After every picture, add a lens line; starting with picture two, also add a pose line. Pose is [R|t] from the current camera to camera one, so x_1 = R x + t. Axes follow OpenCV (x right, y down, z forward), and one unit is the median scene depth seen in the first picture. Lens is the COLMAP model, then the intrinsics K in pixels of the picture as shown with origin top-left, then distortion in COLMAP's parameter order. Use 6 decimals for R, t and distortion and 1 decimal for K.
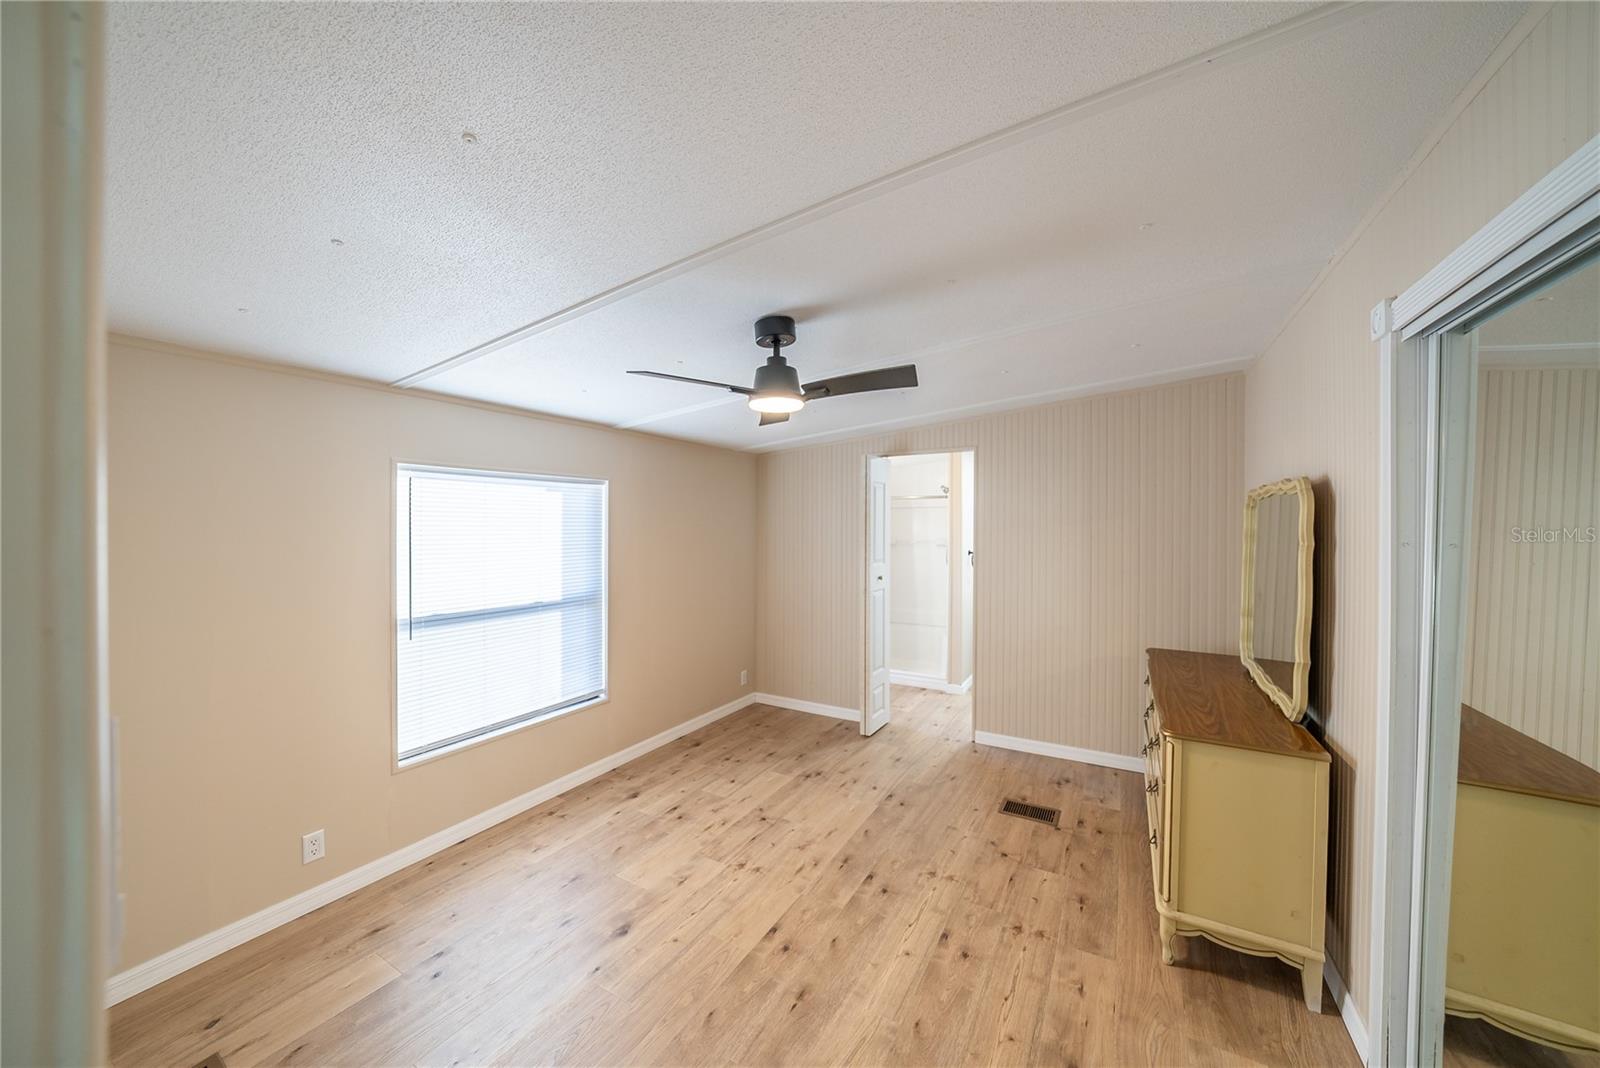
lens RADIAL K [[563.5, 0, 806.1], [0, 563.5, 524.5], [0, 0, 1]] dist [-0.029685, 0.005128]
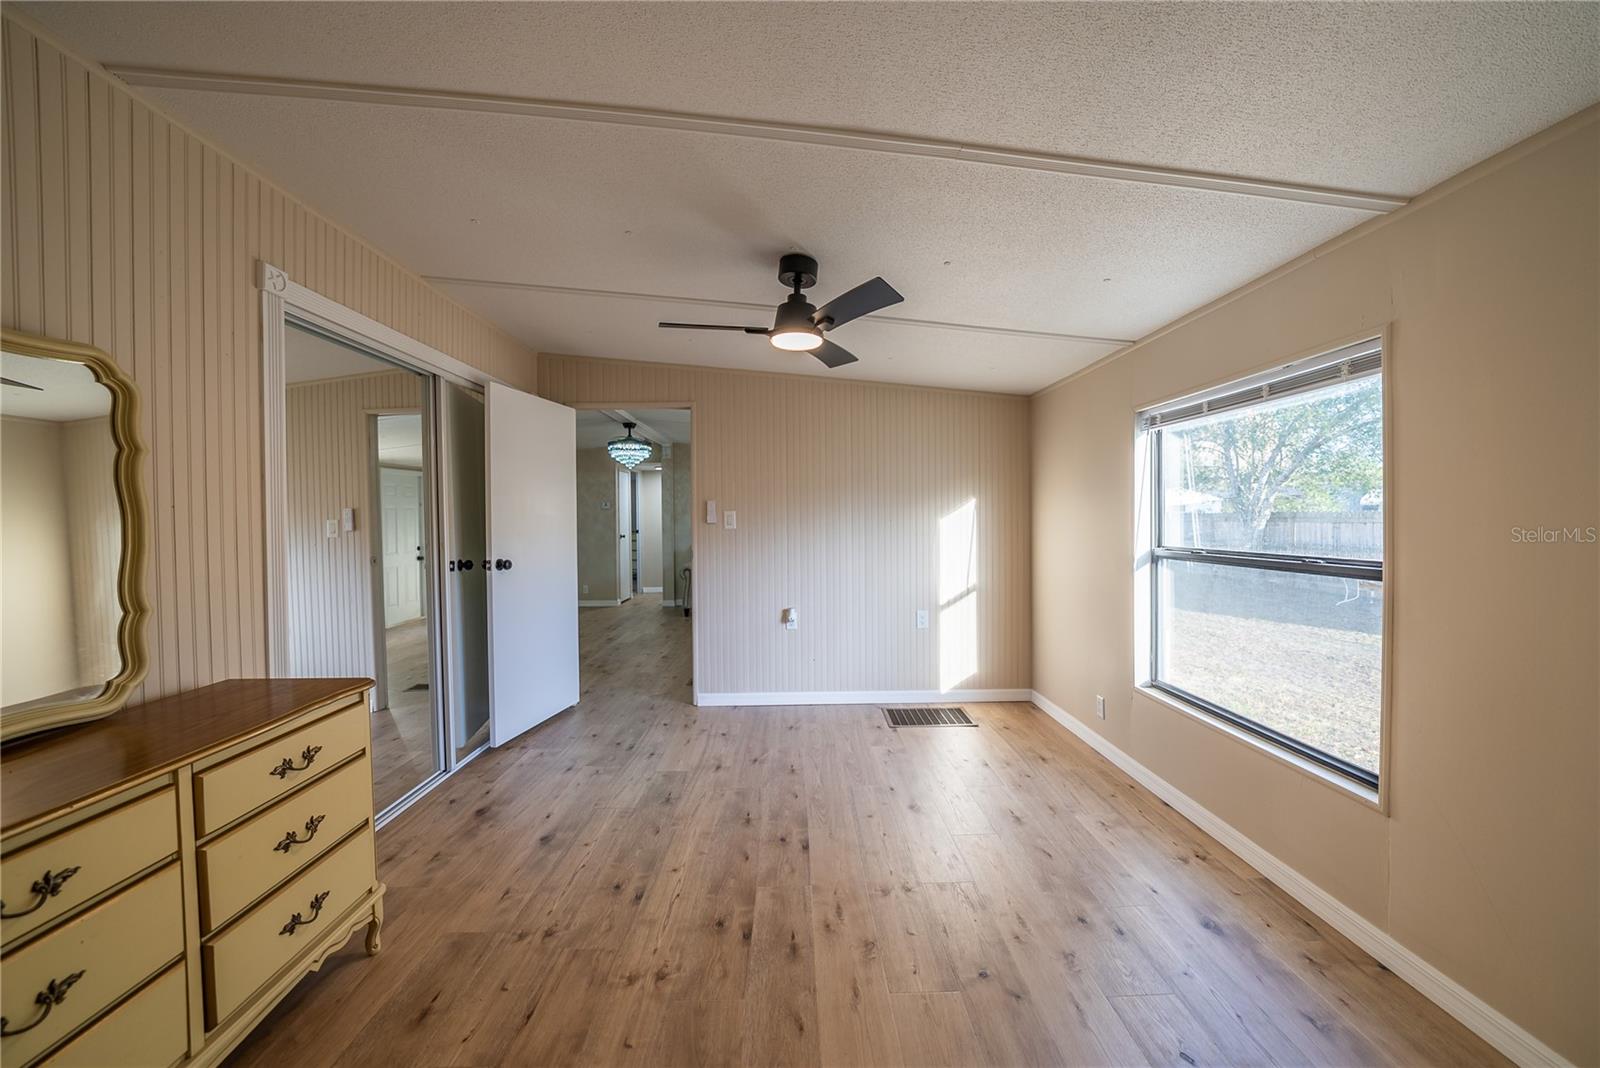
lens RADIAL K [[563.5, 0, 806.1], [0, 563.5, 524.5], [0, 0, 1]] dist [-0.029685, 0.005128]
pose [[-0.856099, 0.007566, -0.516757, 0.449573], [0.003964, 0.999960, 0.008073, 0.114265], [0.516797, 0.004863, -0.856094, 1.792615]]
